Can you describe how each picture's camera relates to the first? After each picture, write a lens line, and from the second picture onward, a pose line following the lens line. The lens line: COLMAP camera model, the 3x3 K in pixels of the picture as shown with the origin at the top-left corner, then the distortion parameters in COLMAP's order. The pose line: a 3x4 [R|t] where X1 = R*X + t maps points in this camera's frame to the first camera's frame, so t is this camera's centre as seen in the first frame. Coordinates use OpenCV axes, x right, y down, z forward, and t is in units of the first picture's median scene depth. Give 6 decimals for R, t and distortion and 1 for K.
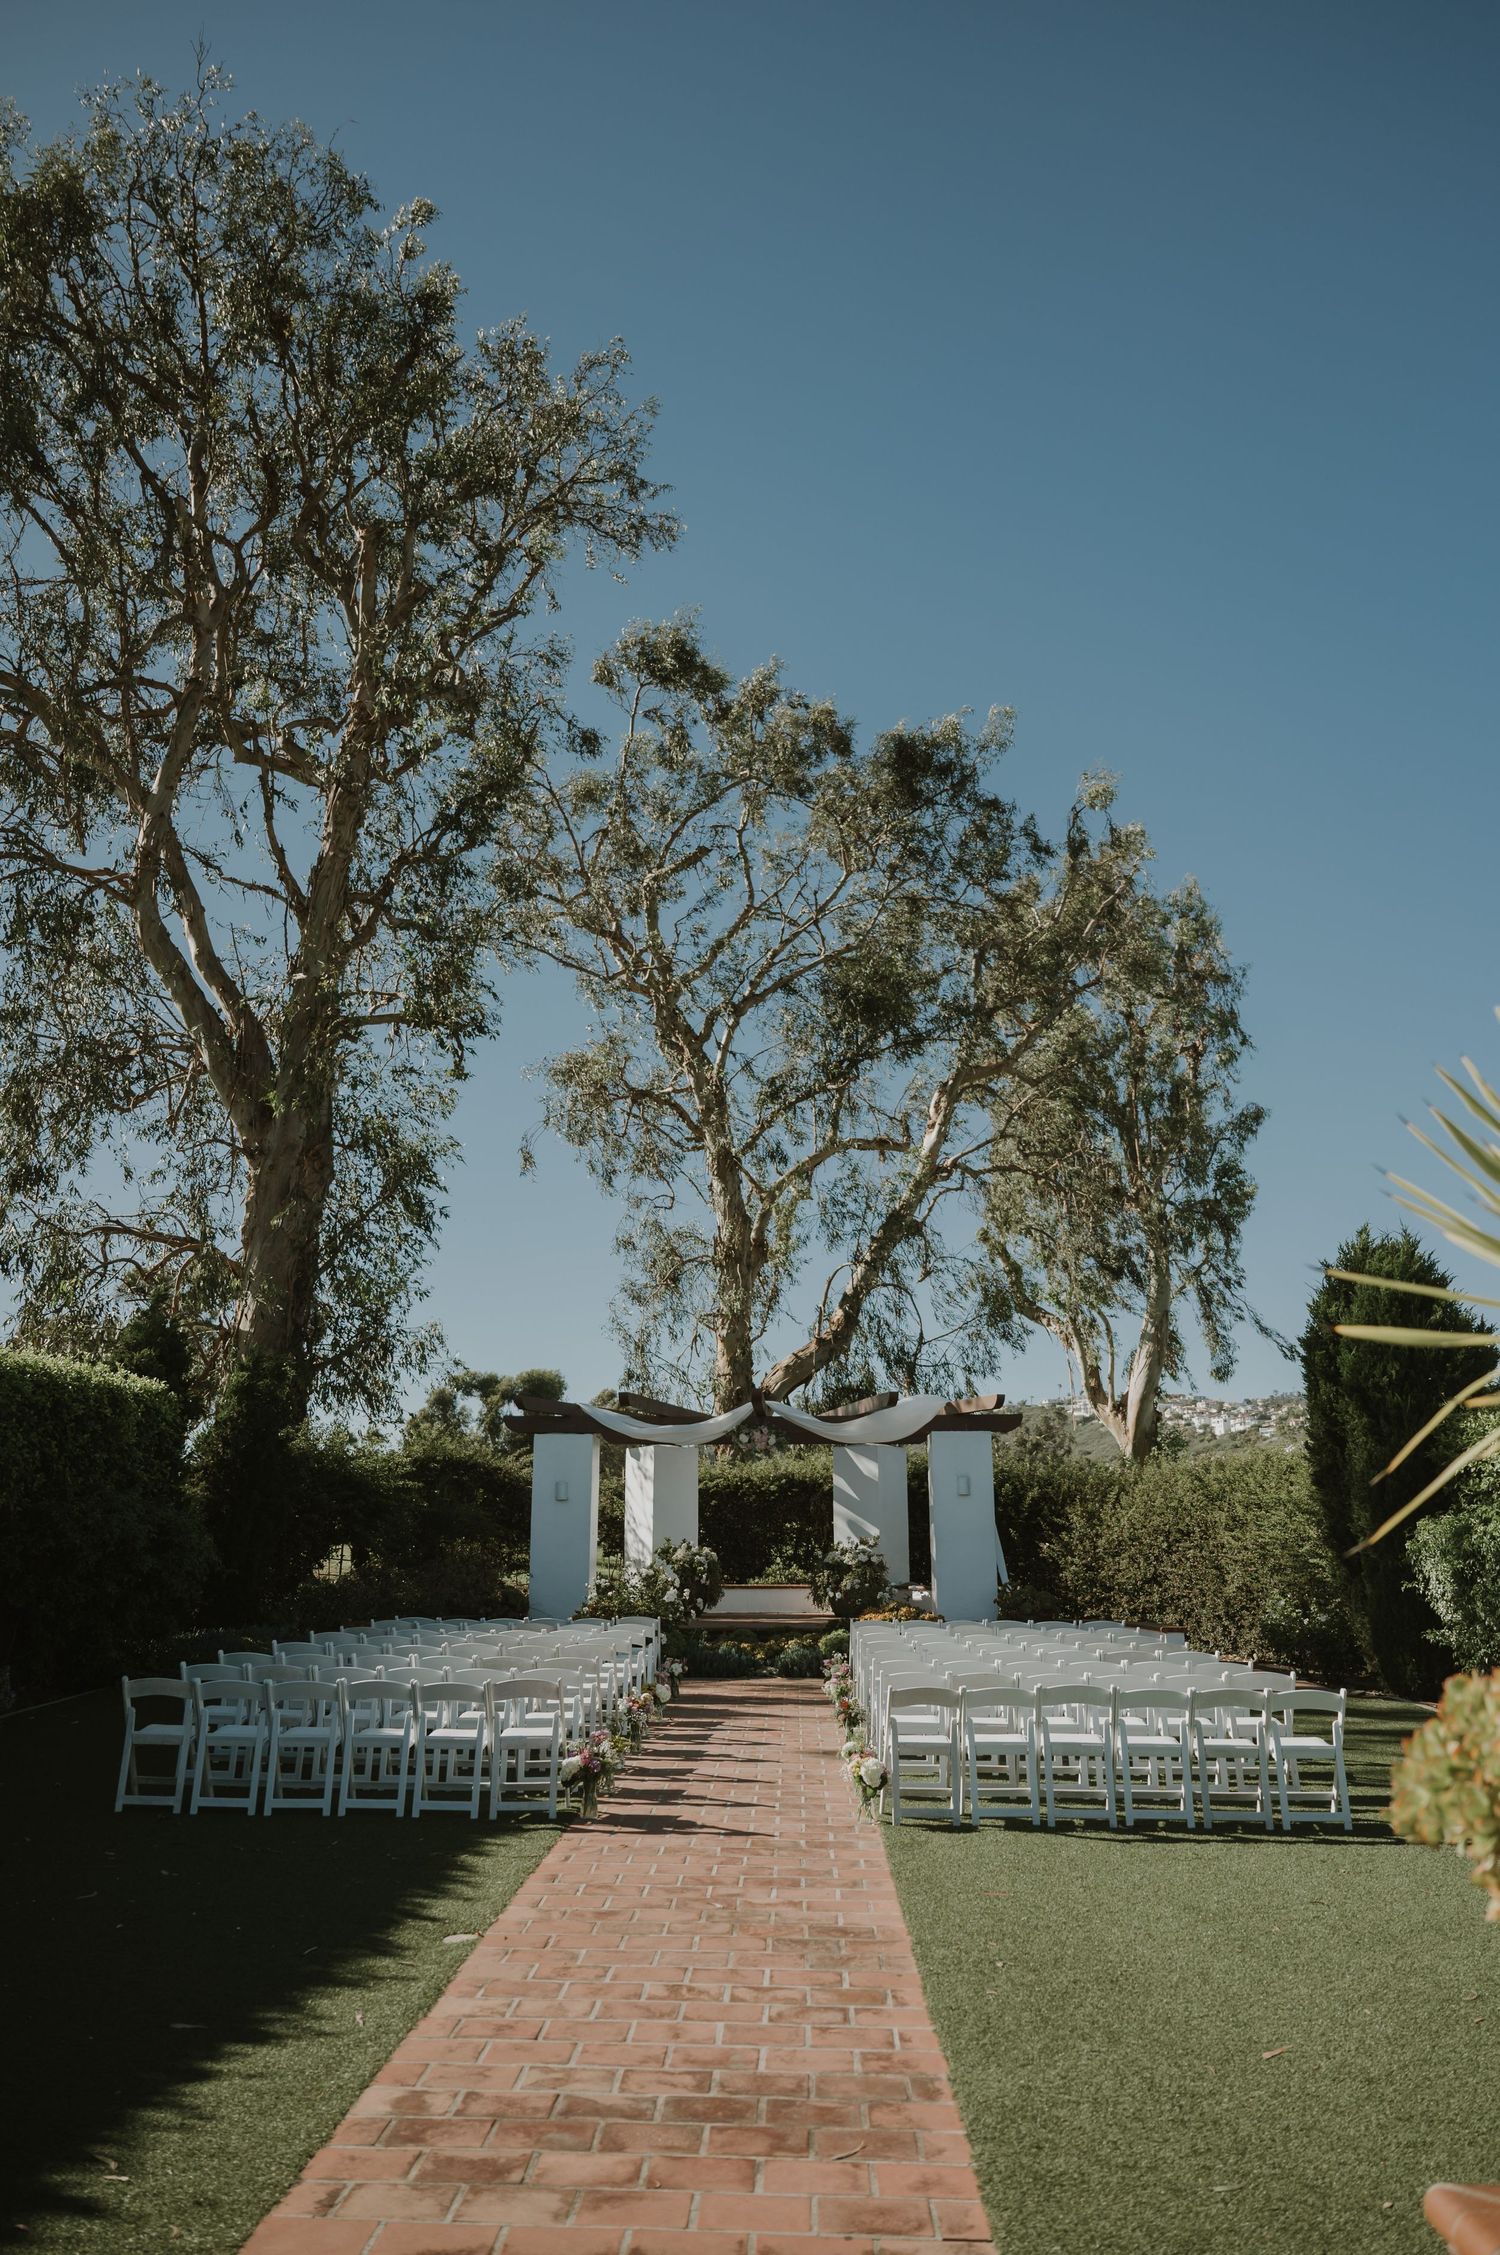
lens RADIAL K [[1541.4, 0, 750.0], [0, 1541.4, 1127.5], [0, 0, 1]] dist [0.002365, 0.002149]
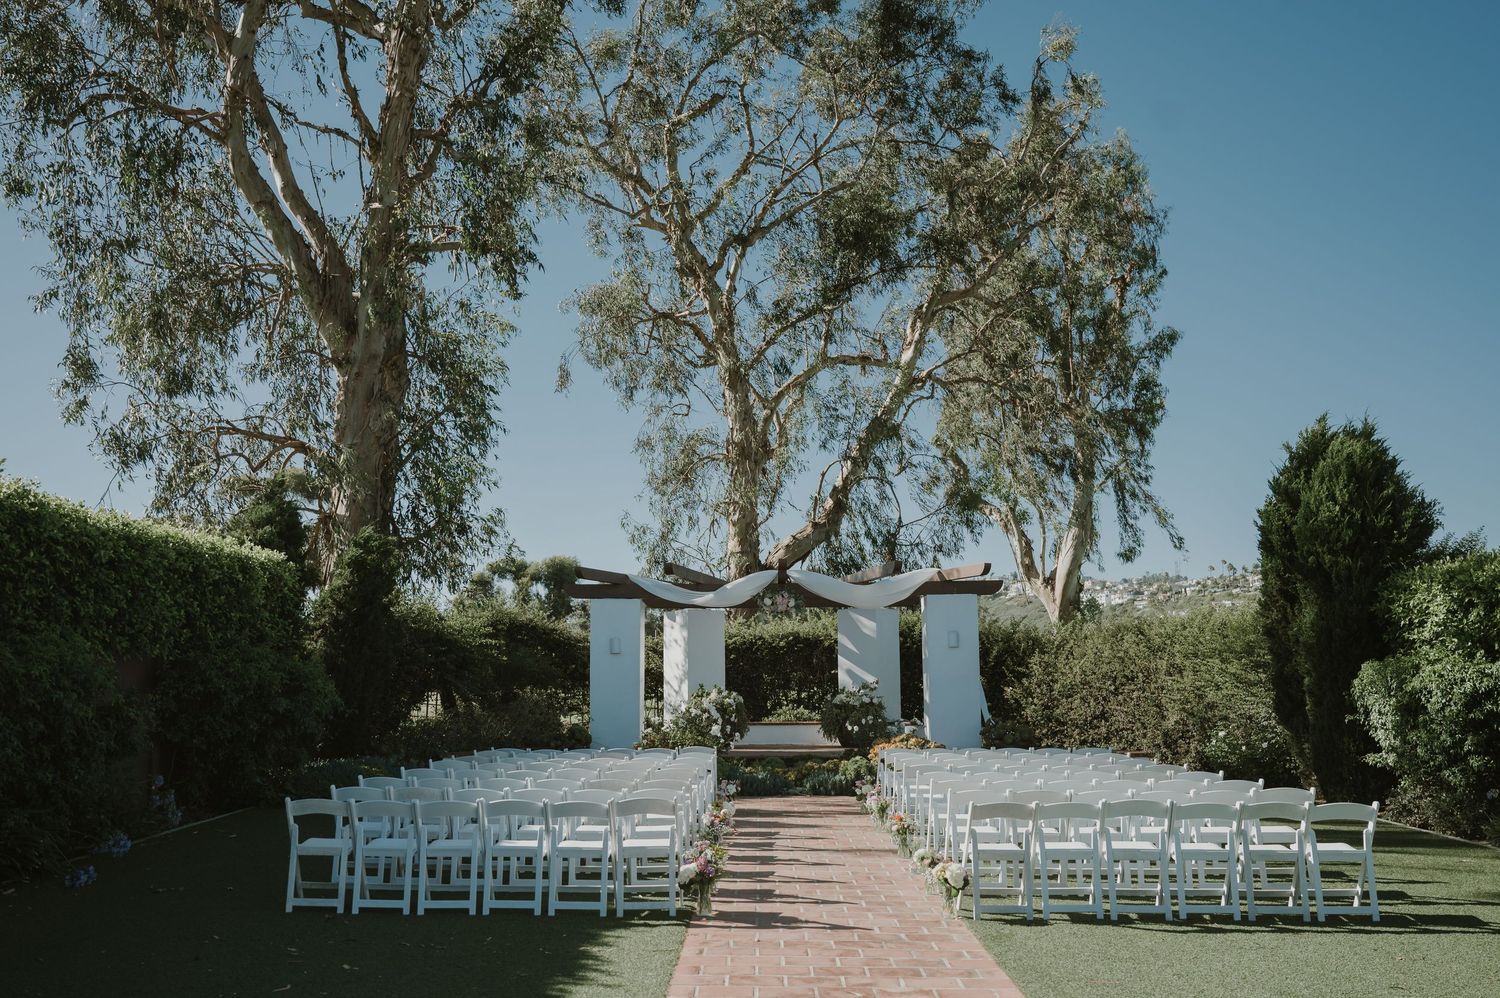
lens RADIAL K [[1252.8, 0, 719.9], [0, 1252.8, 531.3], [0, 0, 1]] dist [0.004689, -0.001364]
pose [[0.999970, -0.007278, -0.002655, -0.032754], [0.007567, 0.991032, 0.133408, 0.016649], [0.001660, -0.133424, 0.991058, 0.045927]]
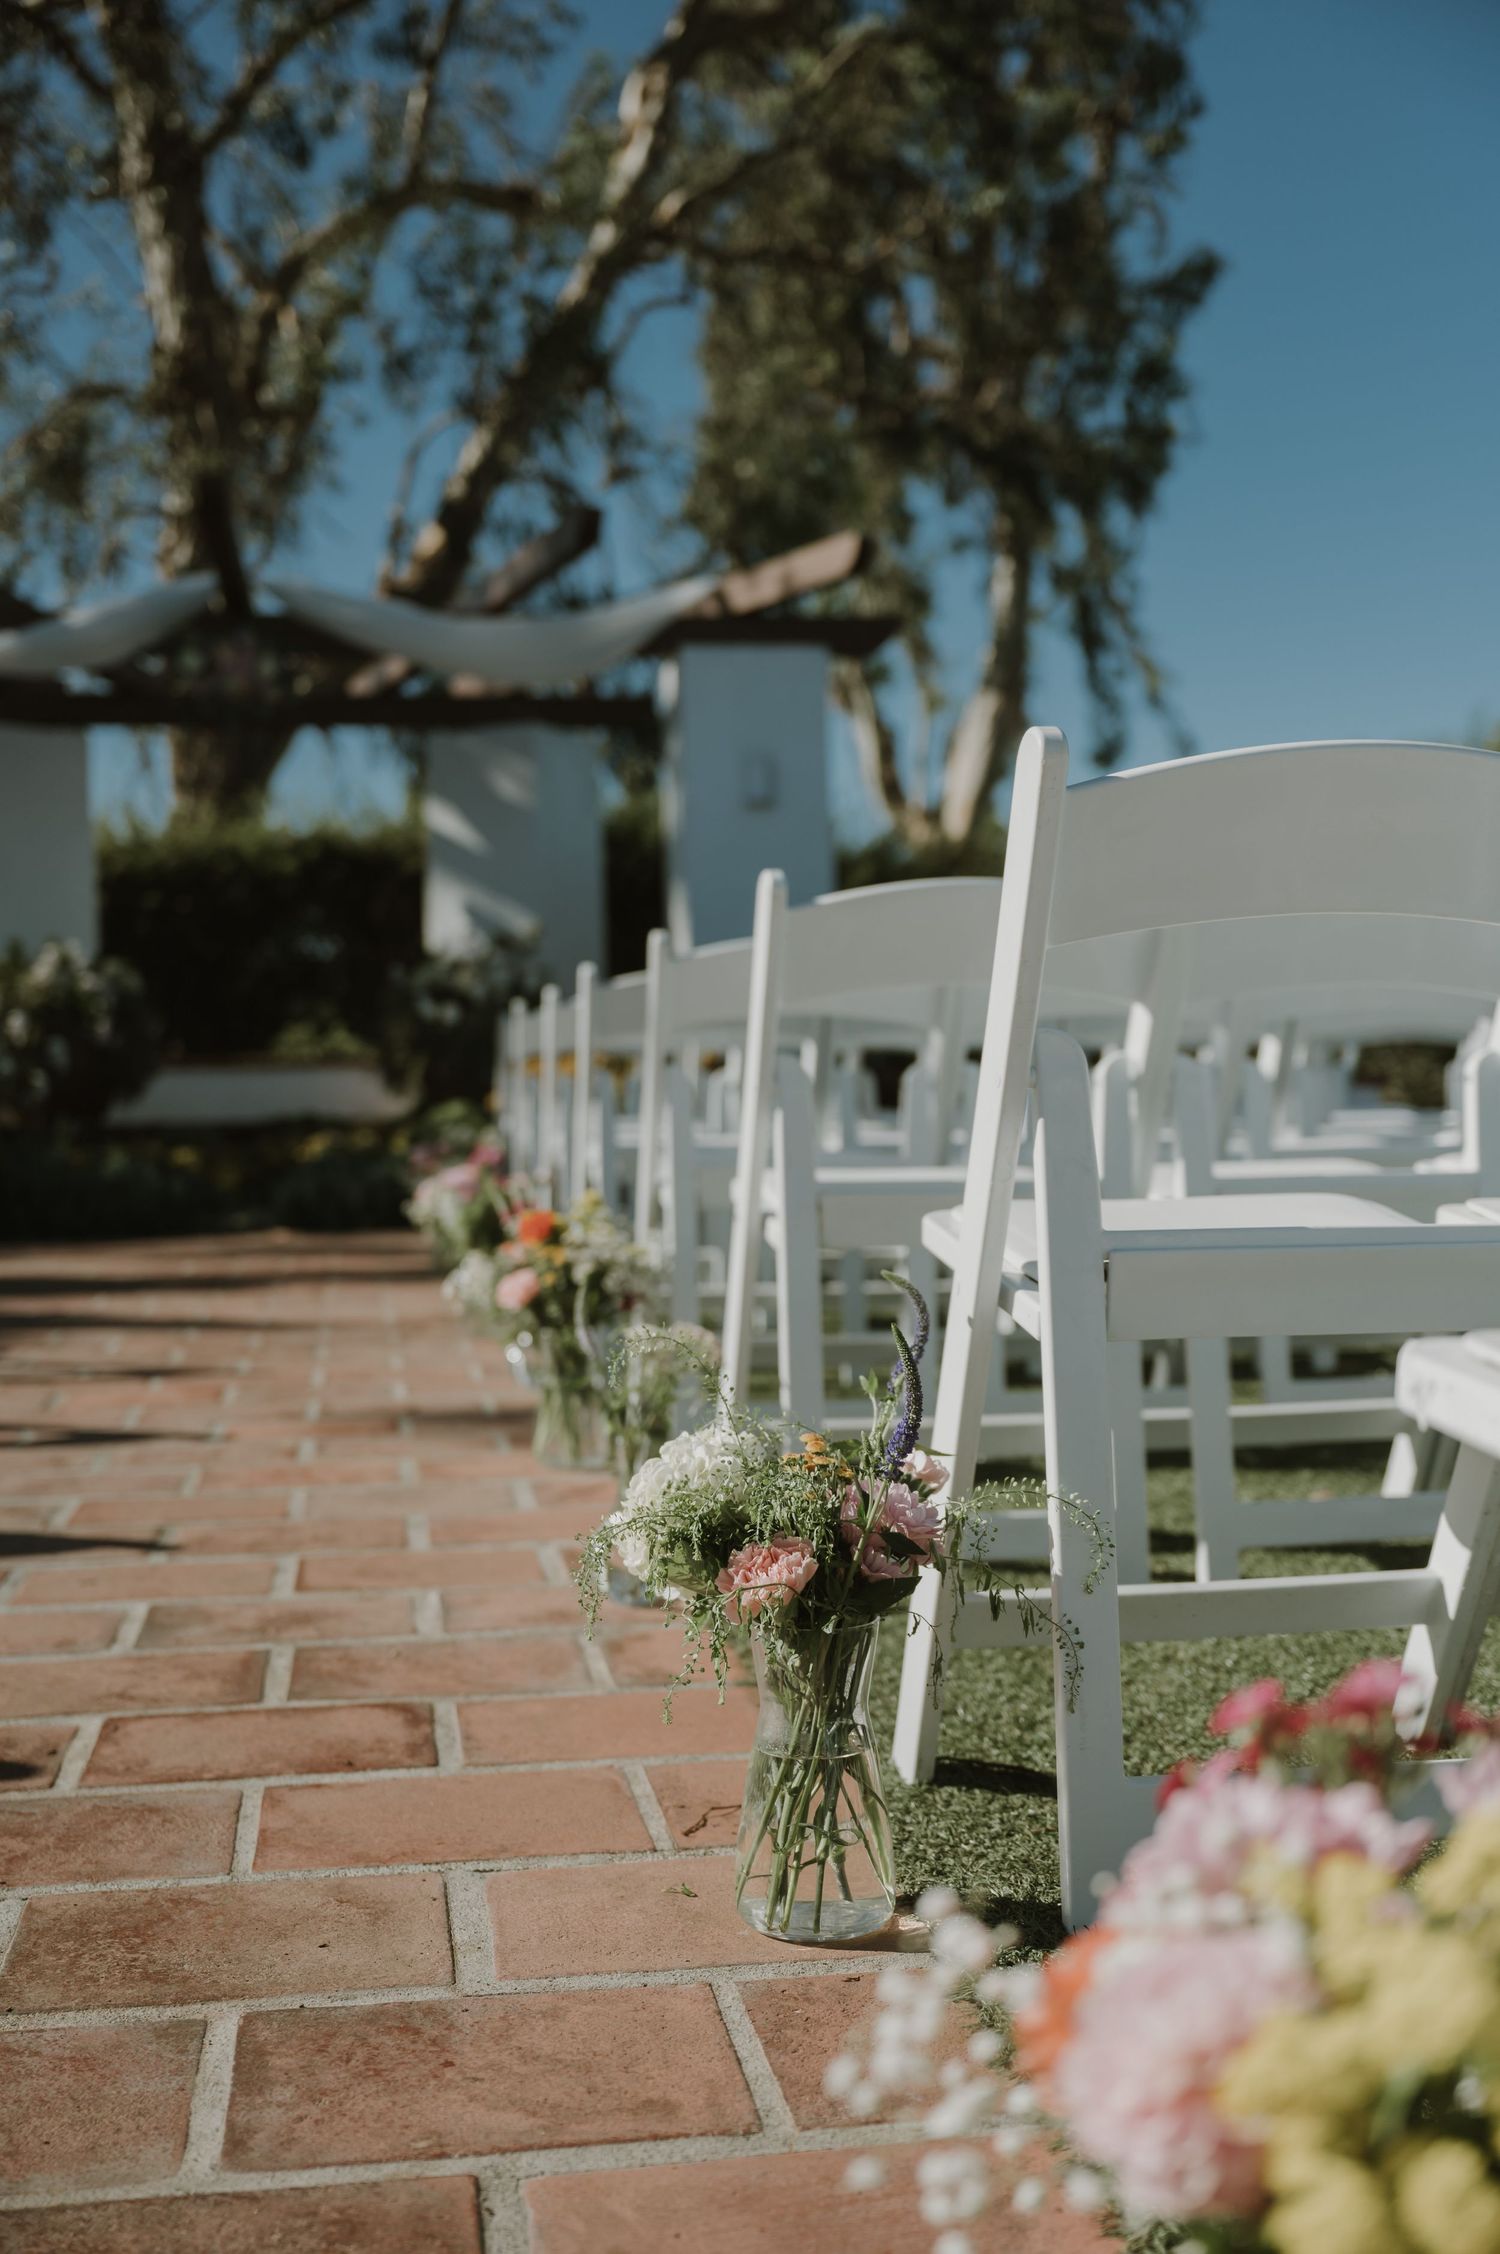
lens RADIAL K [[2339.5, 0, 750.0], [0, 2339.5, 1127.0], [0, 0, 1]] dist [0.008673, 0.002622]
pose [[0.980423, -0.022204, 0.195644, 0.012429], [-0.030319, 0.964746, 0.261430, 0.135956], [-0.194552, -0.262244, 0.945187, 0.344577]]
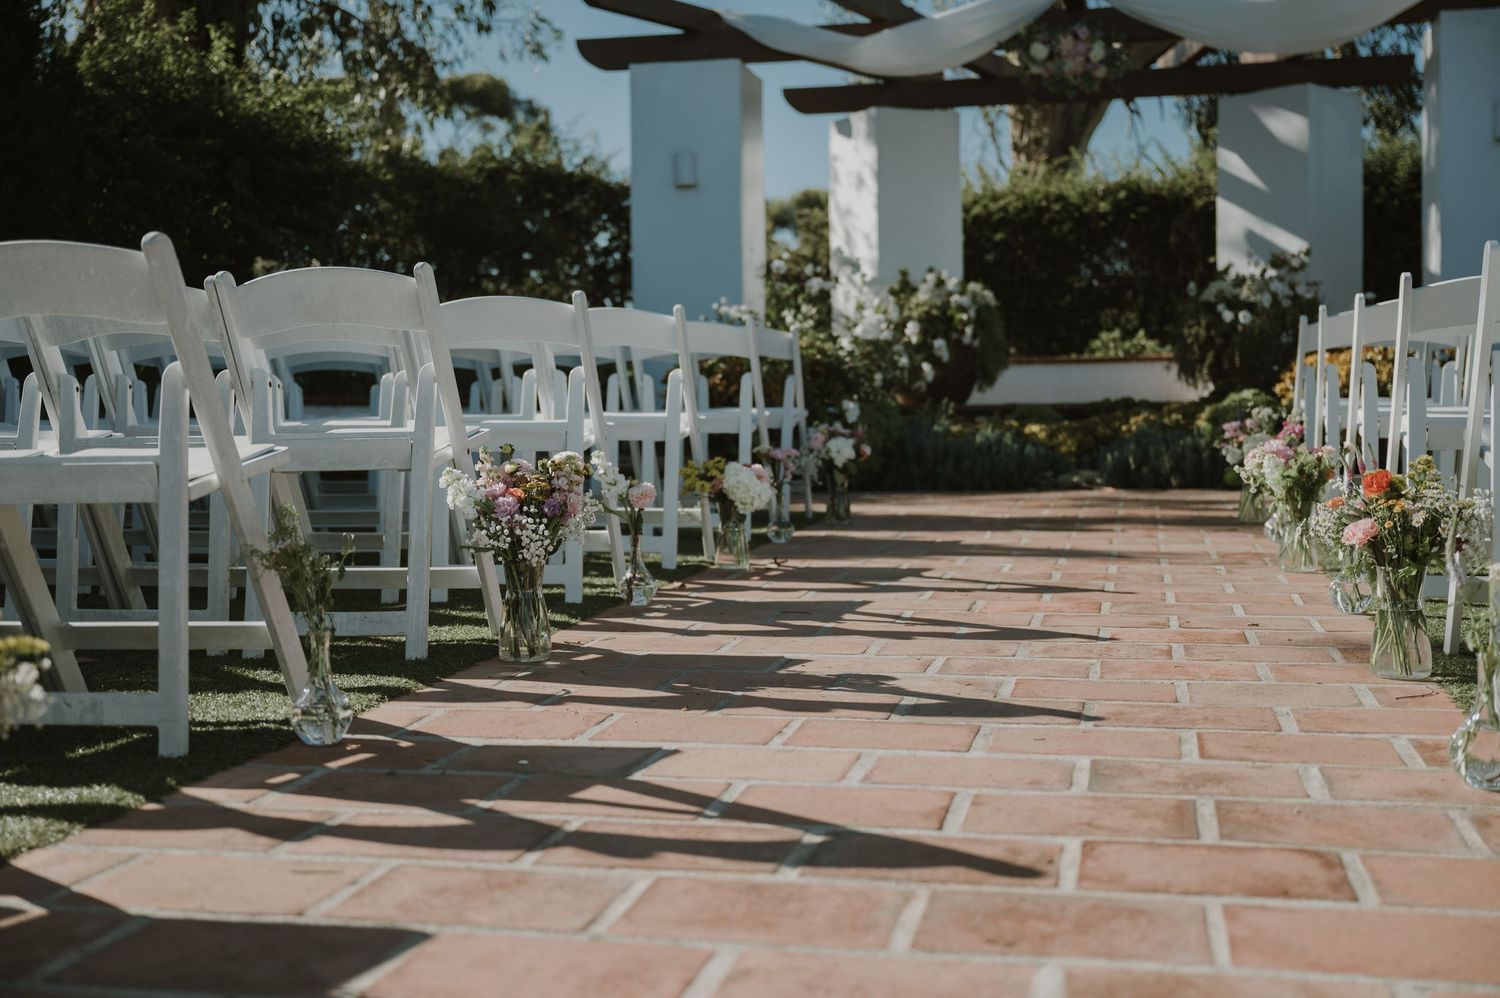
lens RADIAL K [[1792.0, 0, 750.0], [0, 1792.0, 499.0], [0, 0, 1]] dist [-0.005559, 0.005421]
pose [[0.982799, -0.009381, -0.184439, 0.008124], [0.065820, 0.950919, 0.302360, 0.136446], [0.172550, -0.309299, 0.935179, 0.345019]]
